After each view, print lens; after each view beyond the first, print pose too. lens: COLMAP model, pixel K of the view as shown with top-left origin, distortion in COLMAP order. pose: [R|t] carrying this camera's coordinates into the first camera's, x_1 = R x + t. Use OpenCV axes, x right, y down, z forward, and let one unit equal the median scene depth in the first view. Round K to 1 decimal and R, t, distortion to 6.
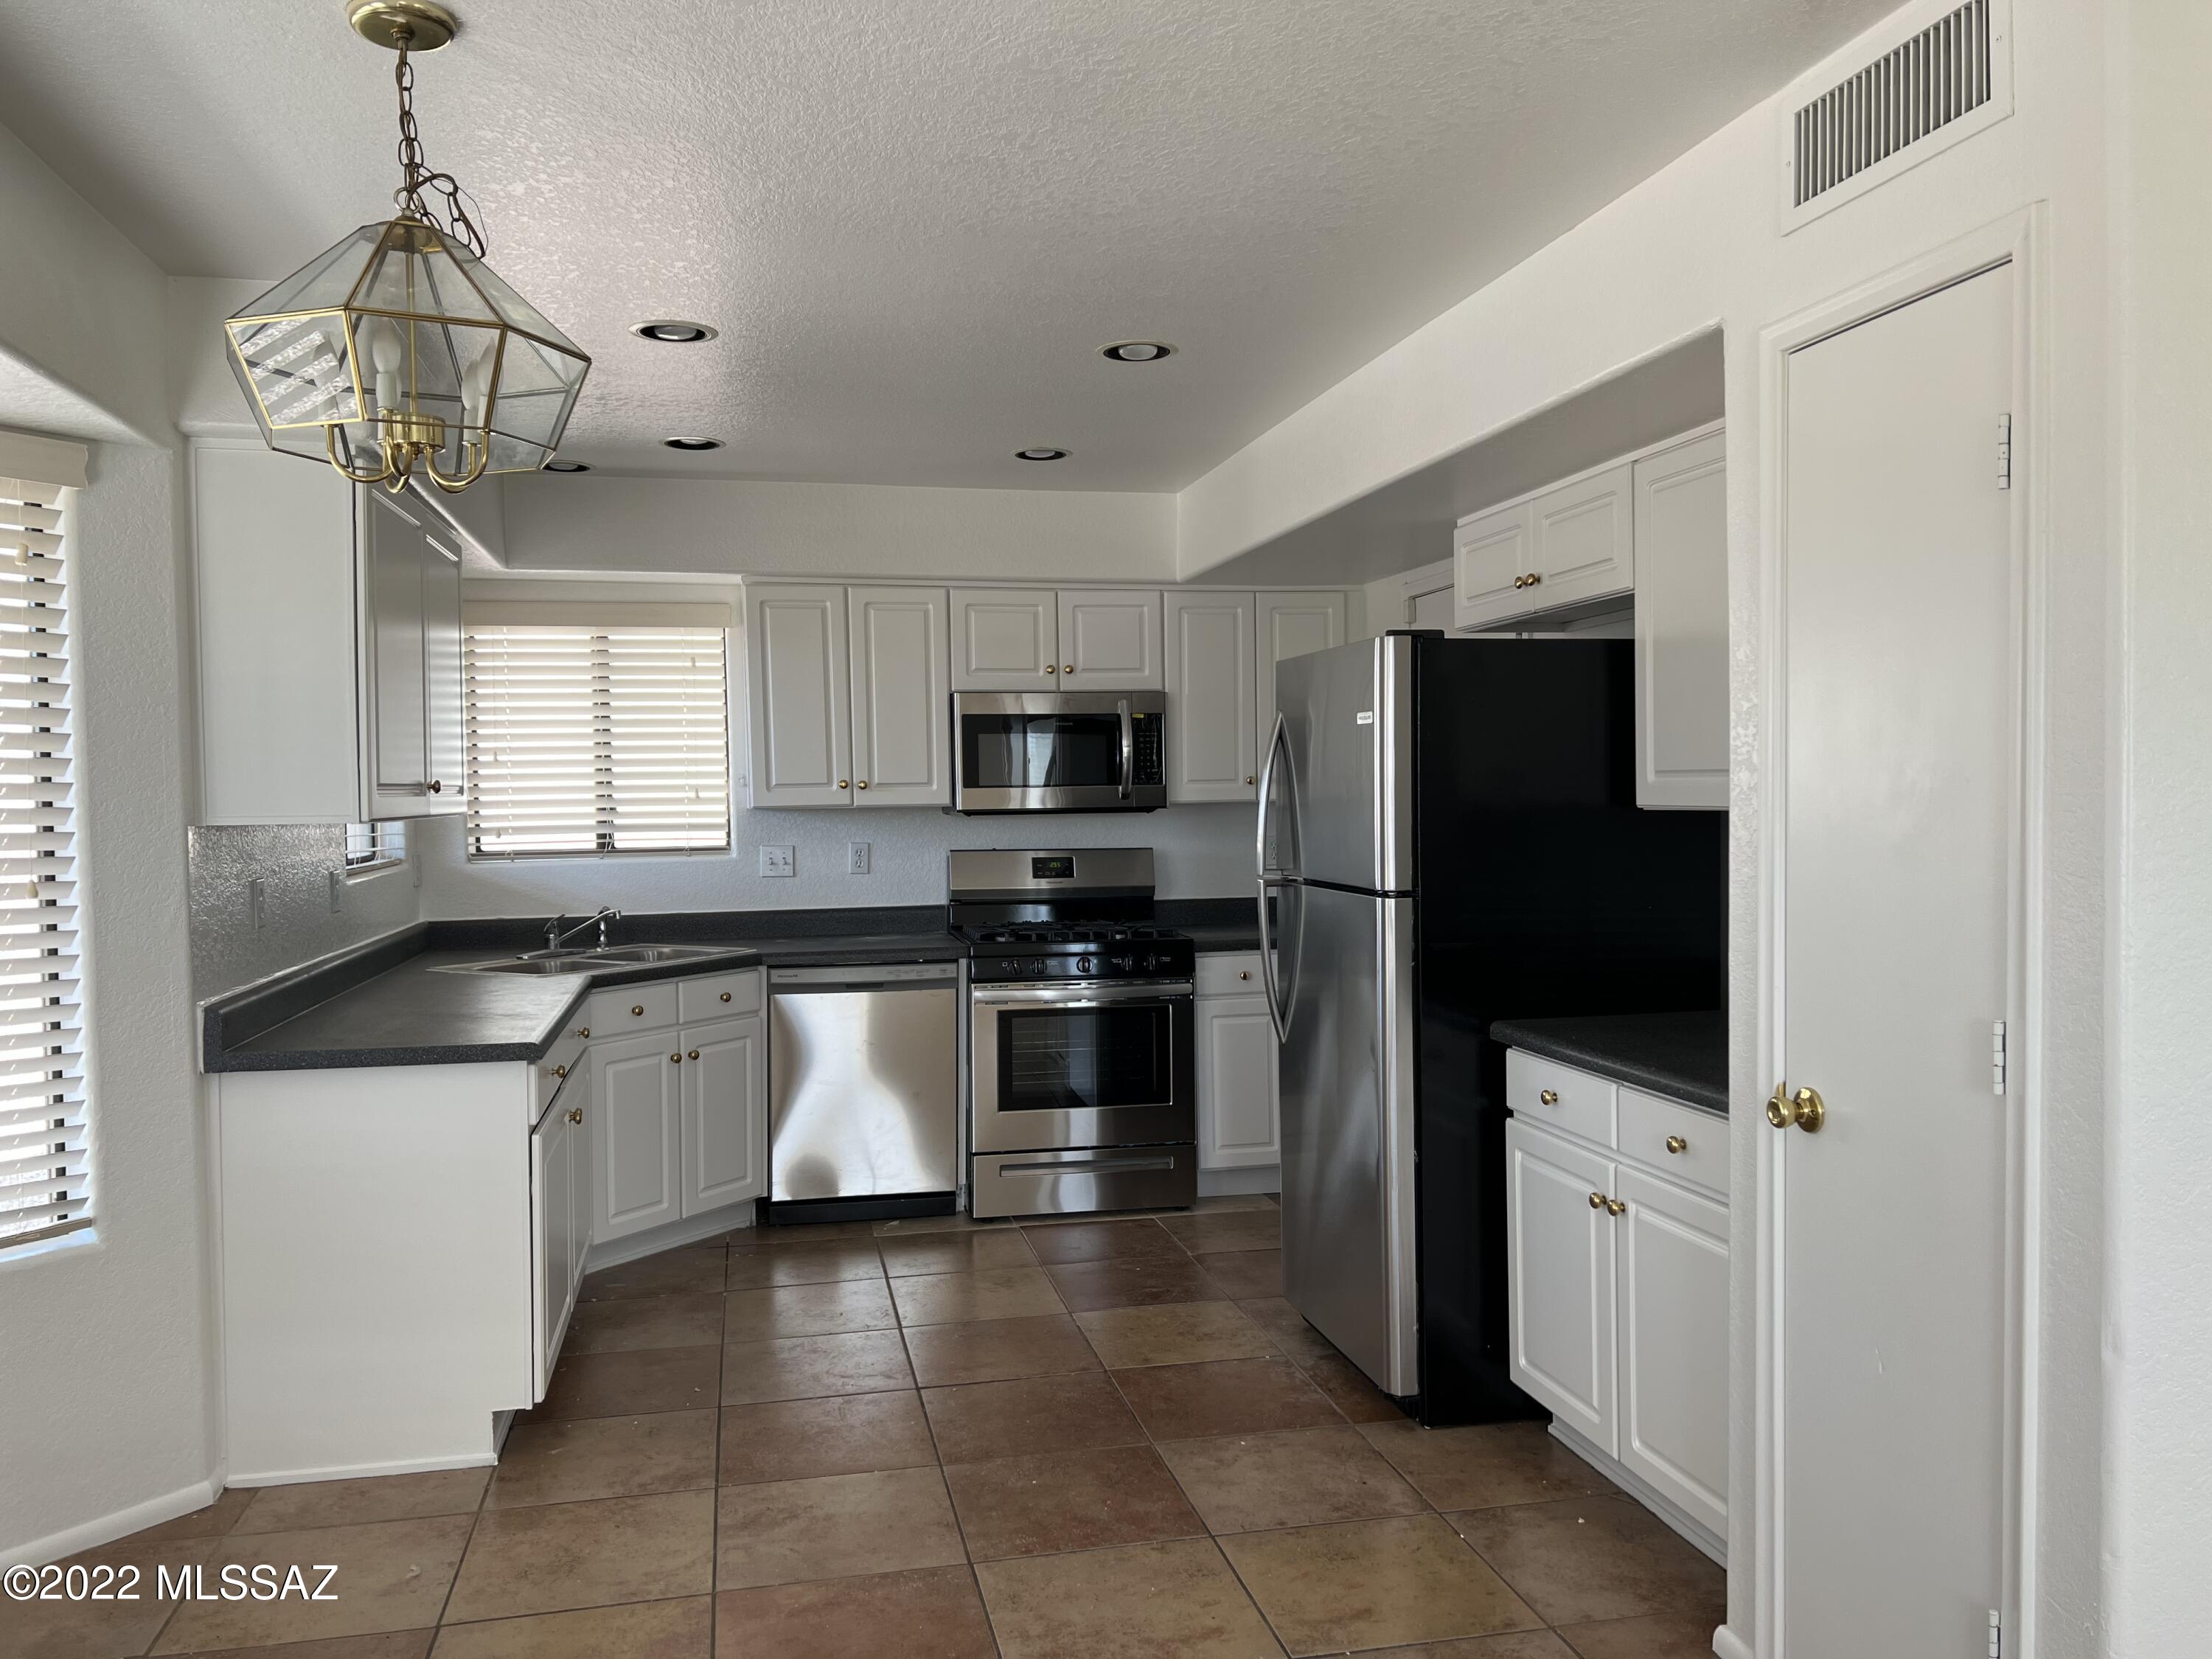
lens RADIAL K [[1669.9, 0, 1102.3], [0, 1669.9, 829.4], [0, 0, 1]] dist [0.041496, -0.052816]
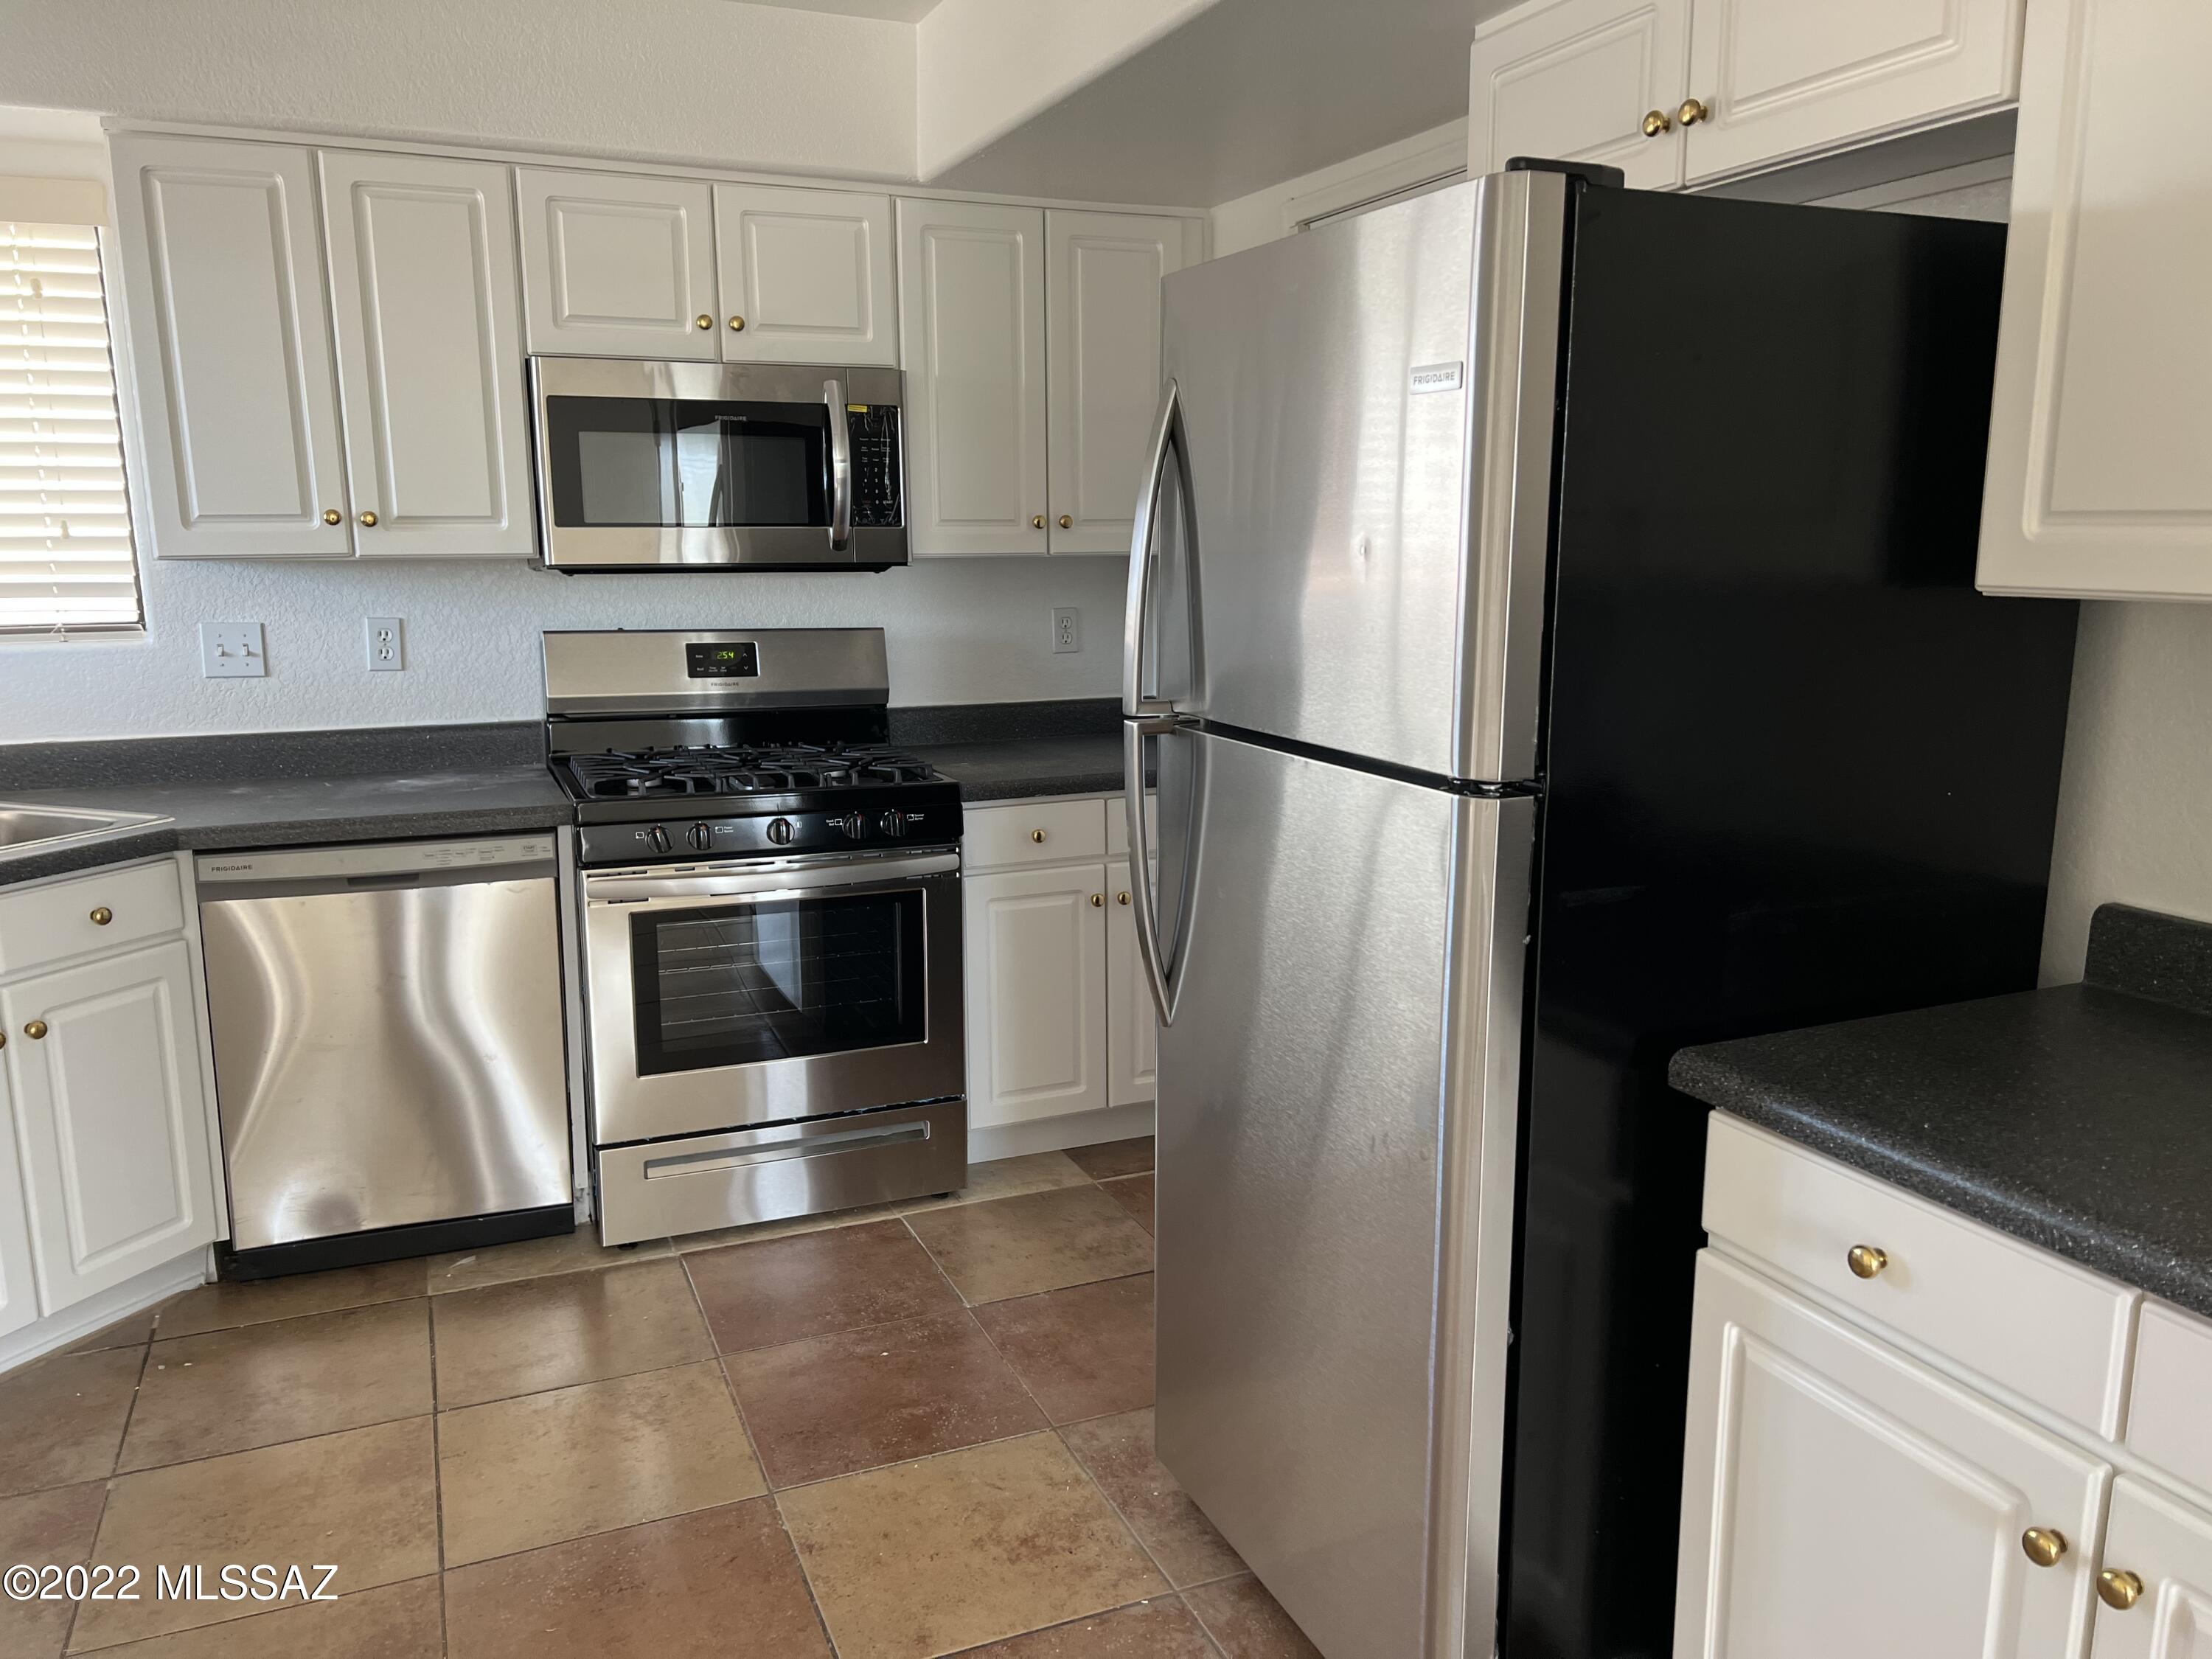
lens RADIAL K [[1669.9, 0, 1137.7], [0, 1669.9, 856.9], [0, 0, 1]] dist [0.041496, -0.052816]
pose [[0.979345, -0.025365, 0.200598, -0.005496], [-0.008537, 0.986028, 0.166362, -0.010888], [-0.202015, -0.164639, 0.965445, 0.386808]]
